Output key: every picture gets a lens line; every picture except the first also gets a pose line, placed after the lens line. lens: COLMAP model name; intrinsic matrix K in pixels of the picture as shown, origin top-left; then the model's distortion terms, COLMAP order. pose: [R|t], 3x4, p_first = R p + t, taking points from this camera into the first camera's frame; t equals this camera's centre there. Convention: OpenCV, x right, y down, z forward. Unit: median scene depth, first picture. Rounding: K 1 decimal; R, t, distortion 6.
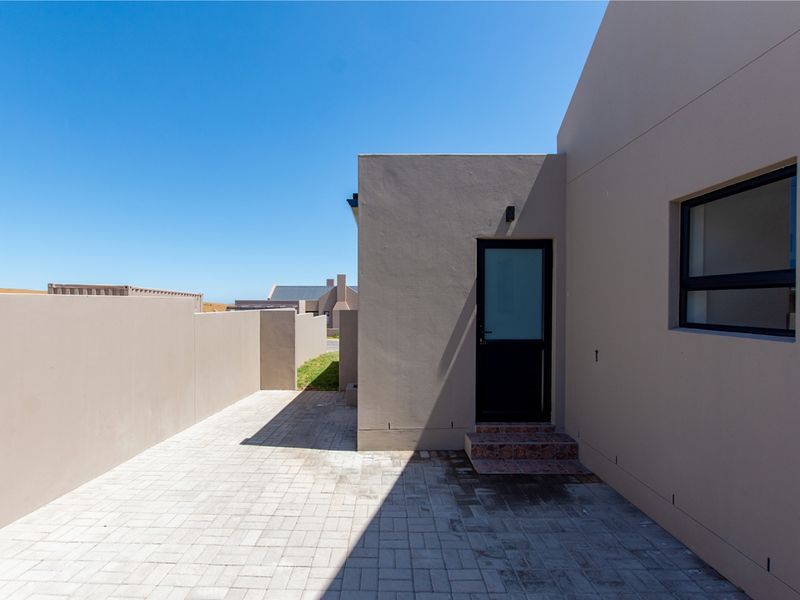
lens RADIAL K [[414.8, 0, 382.9], [0, 414.8, 302.5], [0, 0, 1]] dist [-0.000474, -0.000502]
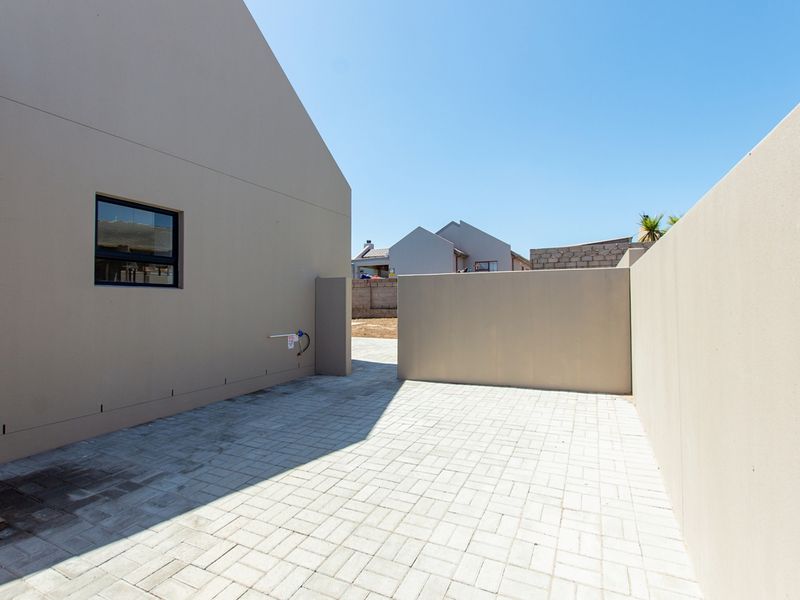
lens RADIAL K [[414.8, 0, 382.9], [0, 414.8, 302.5], [0, 0, 1]] dist [-0.000474, -0.000502]
pose [[-0.891493, 0.001637, 0.453032, -0.693727], [-0.001523, 0.999977, -0.006611, 0.109352], [-0.453032, -0.006584, -0.891470, 1.616638]]
